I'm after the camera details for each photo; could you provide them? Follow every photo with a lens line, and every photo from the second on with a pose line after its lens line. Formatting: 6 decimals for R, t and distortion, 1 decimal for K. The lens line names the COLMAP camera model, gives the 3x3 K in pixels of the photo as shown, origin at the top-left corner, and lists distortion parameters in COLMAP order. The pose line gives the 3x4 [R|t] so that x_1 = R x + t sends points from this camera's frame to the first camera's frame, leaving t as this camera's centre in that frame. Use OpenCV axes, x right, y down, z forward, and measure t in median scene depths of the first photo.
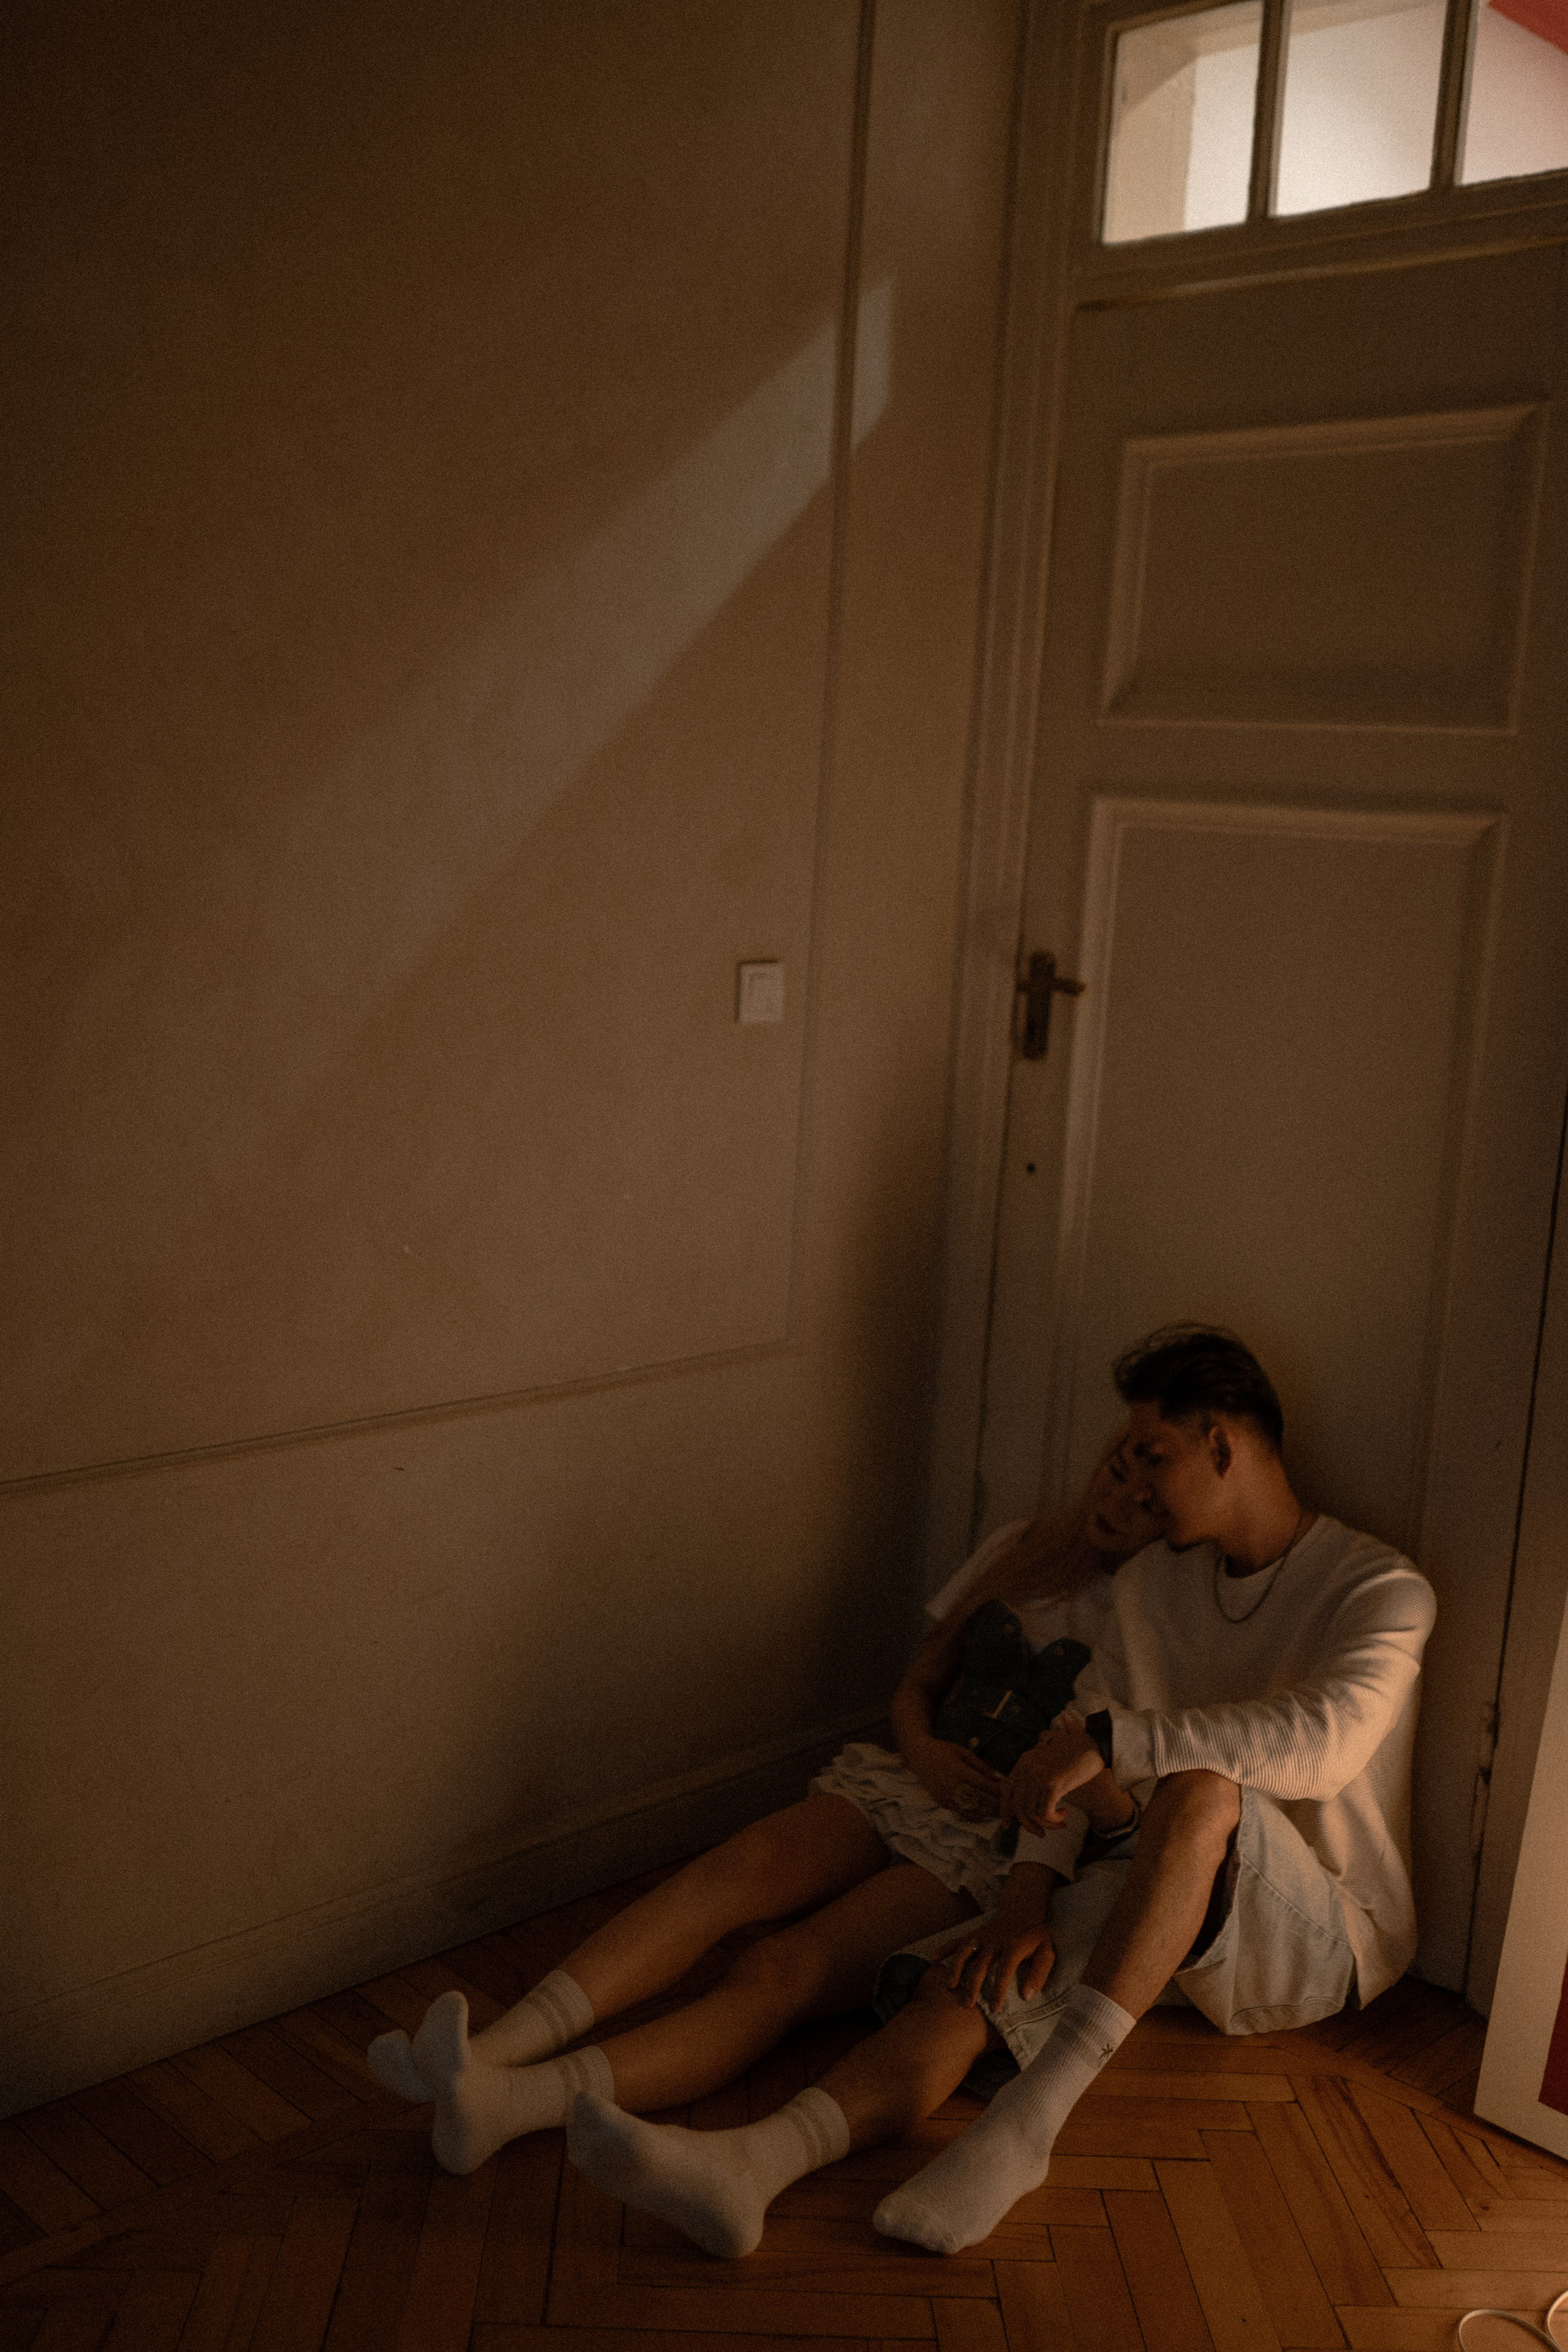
lens RADIAL K [[2260.8, 0, 784.0], [0, 2260.8, 1176.0], [0, 0, 1]] dist [-0.163153, 0.309209]
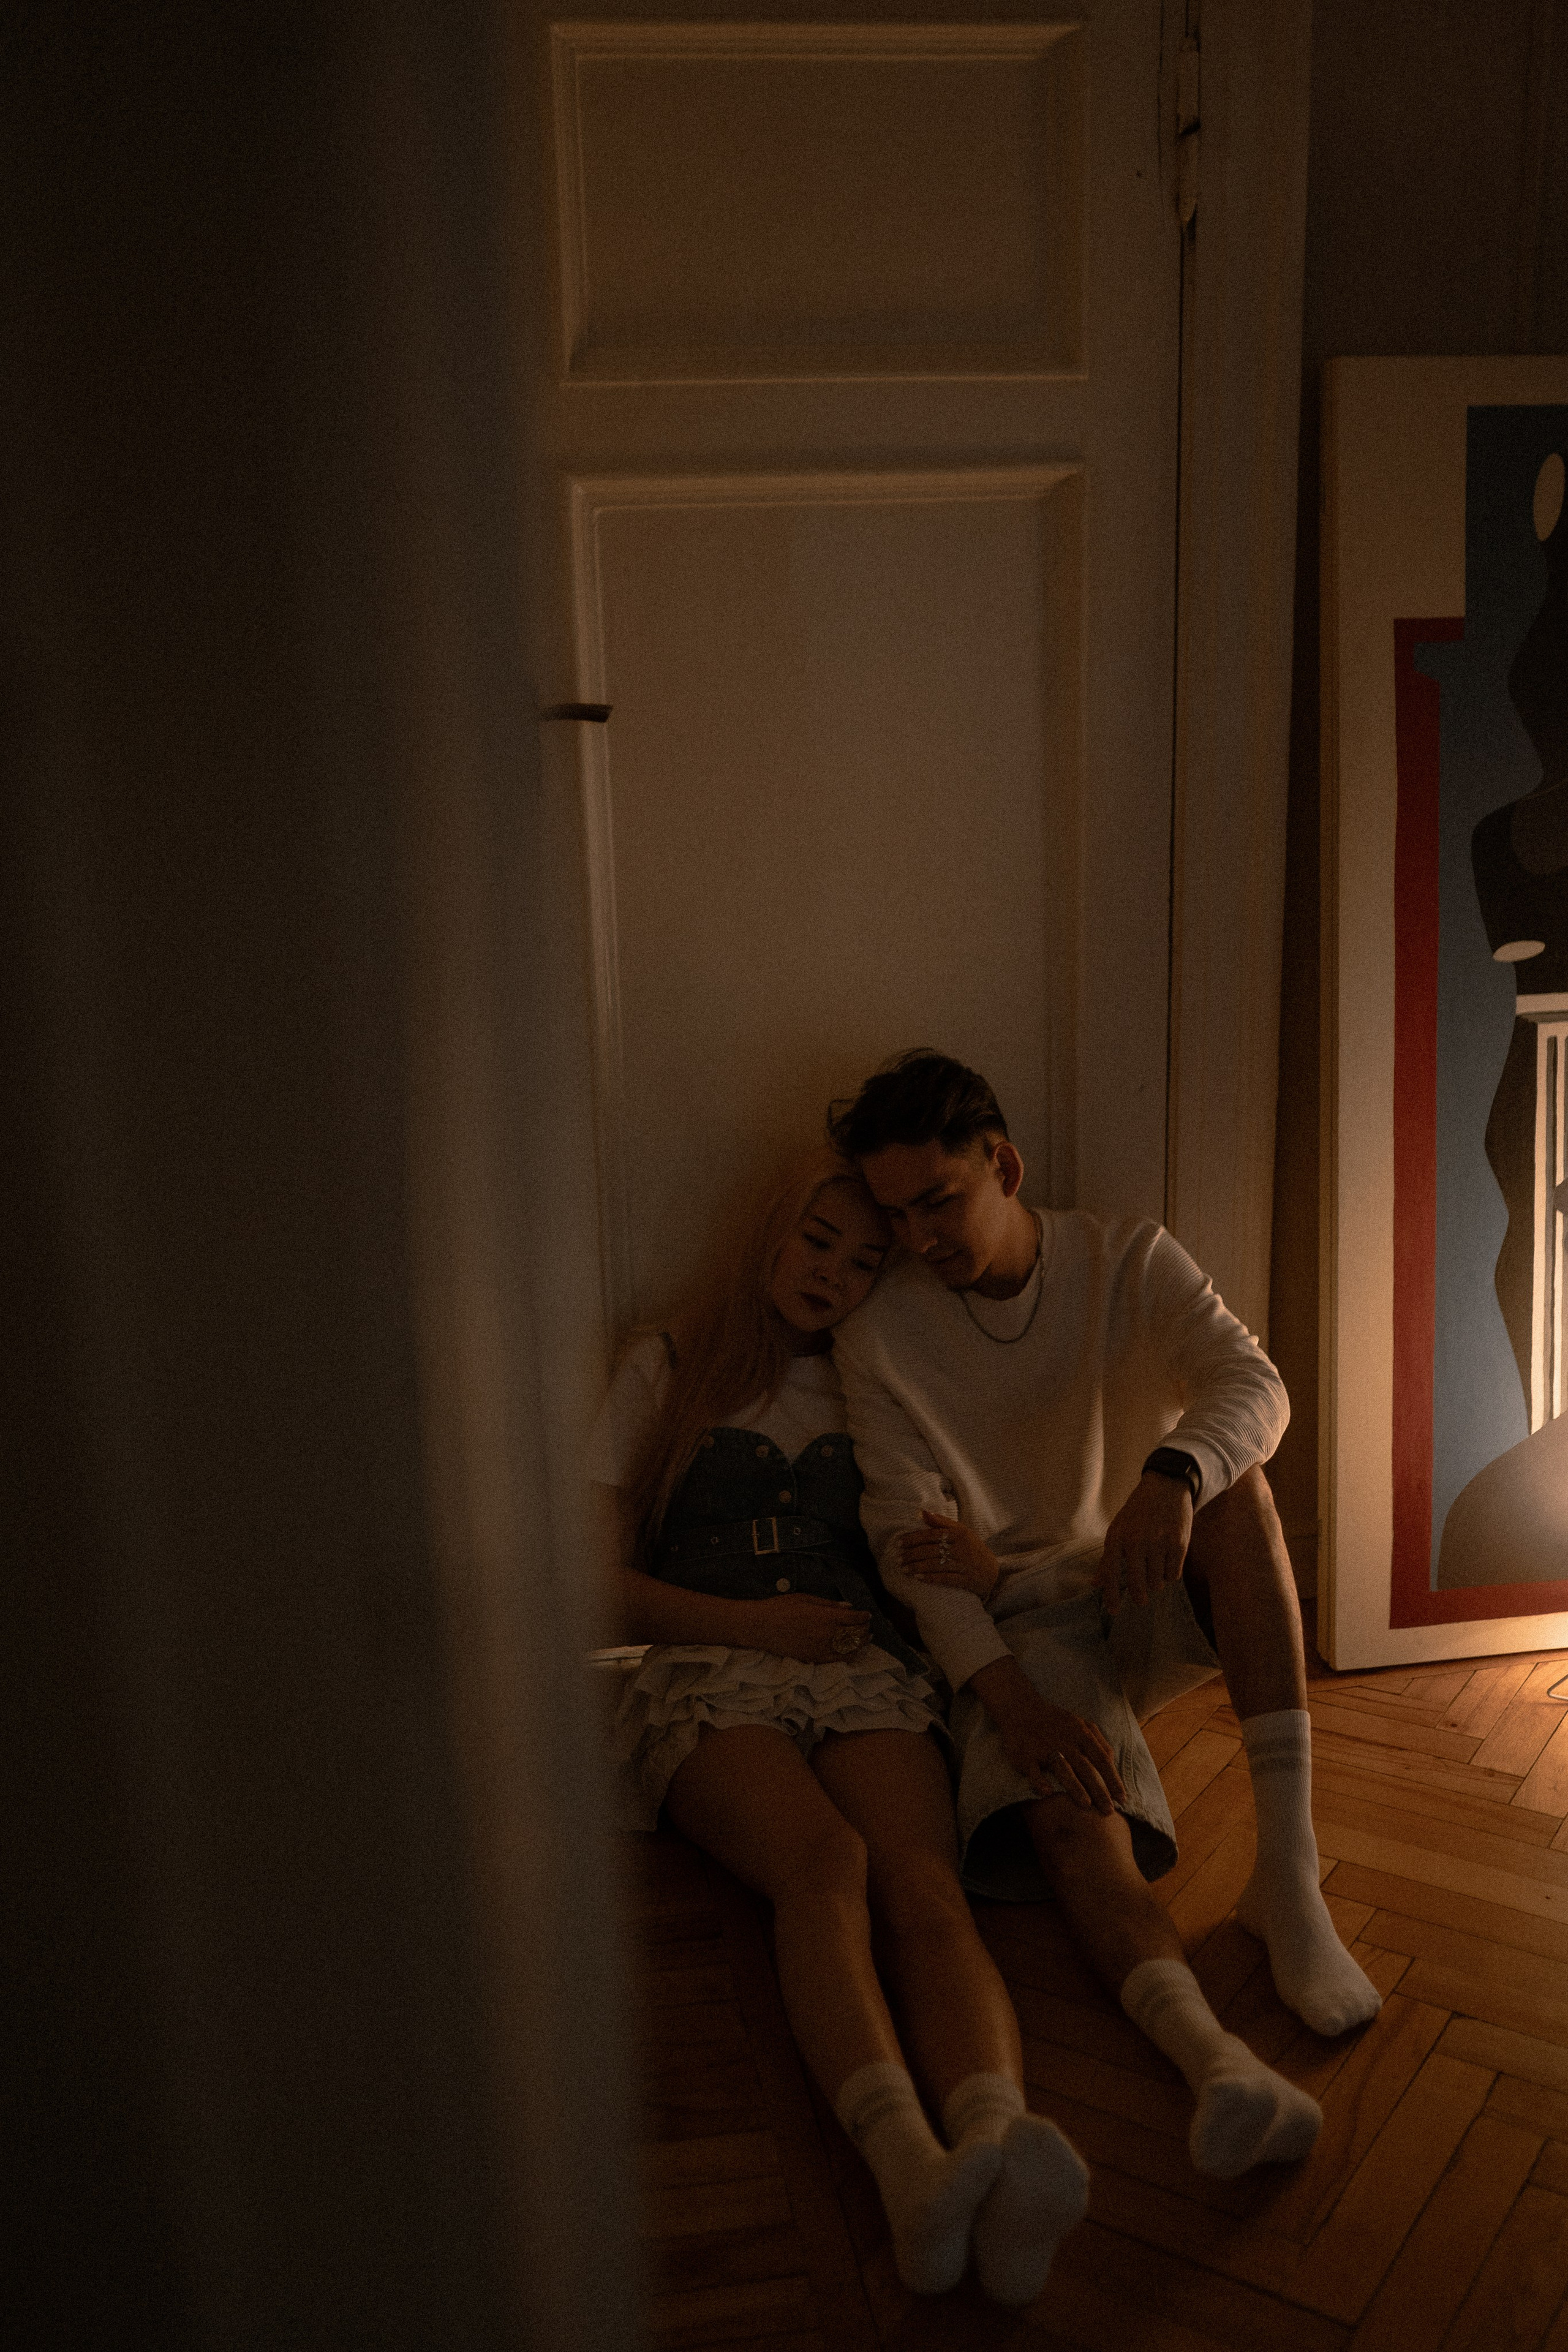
lens RADIAL K [[2260.8, 0, 784.0], [0, 2260.8, 1176.0], [0, 0, 1]] dist [-0.163153, 0.309209]
pose [[0.588171, -0.280561, 0.758512, -0.567180], [0.187228, 0.959655, 0.209779, -0.088385], [-0.786766, 0.018629, 0.616970, 0.485494]]
